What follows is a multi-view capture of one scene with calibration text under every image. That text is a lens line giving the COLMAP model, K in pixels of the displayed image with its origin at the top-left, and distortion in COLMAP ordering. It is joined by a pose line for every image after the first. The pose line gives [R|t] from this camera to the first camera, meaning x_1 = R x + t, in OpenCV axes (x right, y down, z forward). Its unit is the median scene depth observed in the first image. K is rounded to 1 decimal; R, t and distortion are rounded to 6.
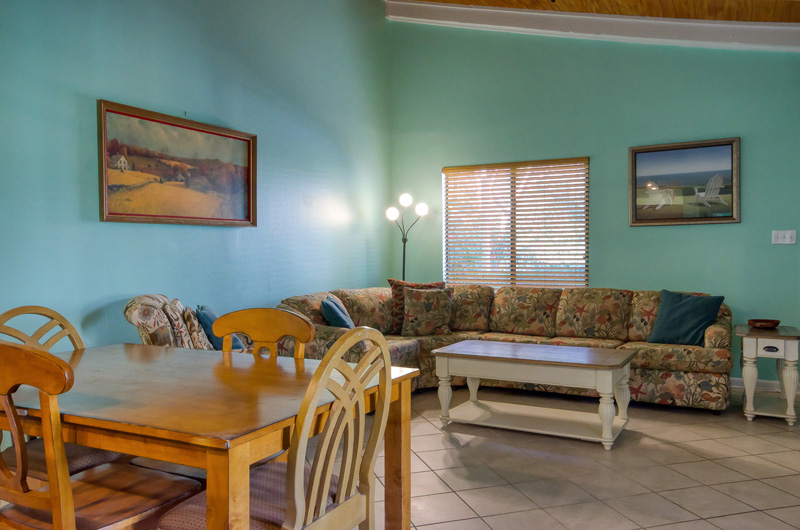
lens RADIAL K [[648.0, 0, 400.0], [0, 648.0, 265.0], [0, 0, 1]] dist [-0.000721, 0.000140]
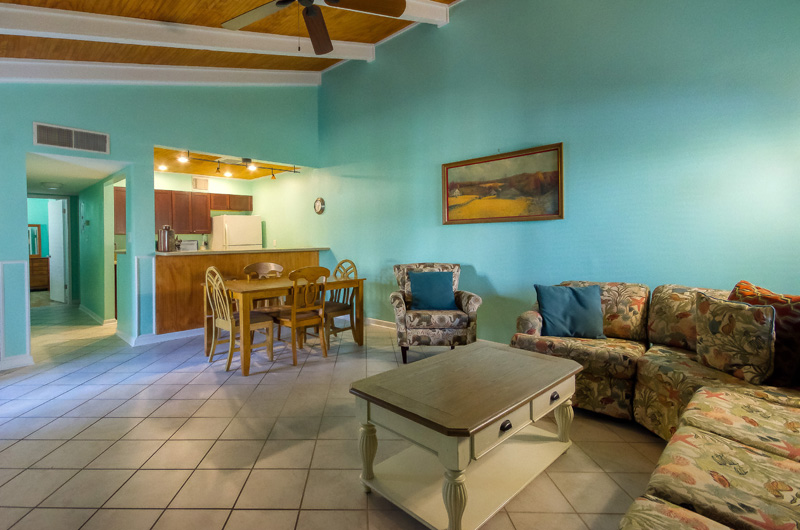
lens RADIAL K [[401.1, 0, 399.5], [0, 401.1, 244.9], [0, 0, 1]] dist [0.000081, -0.000076]
pose [[-0.283881, 0.022324, -0.958600, 0.681039], [-0.005785, 0.999671, 0.024994, -0.032131], [0.958842, 0.012641, -0.283658, 1.084992]]
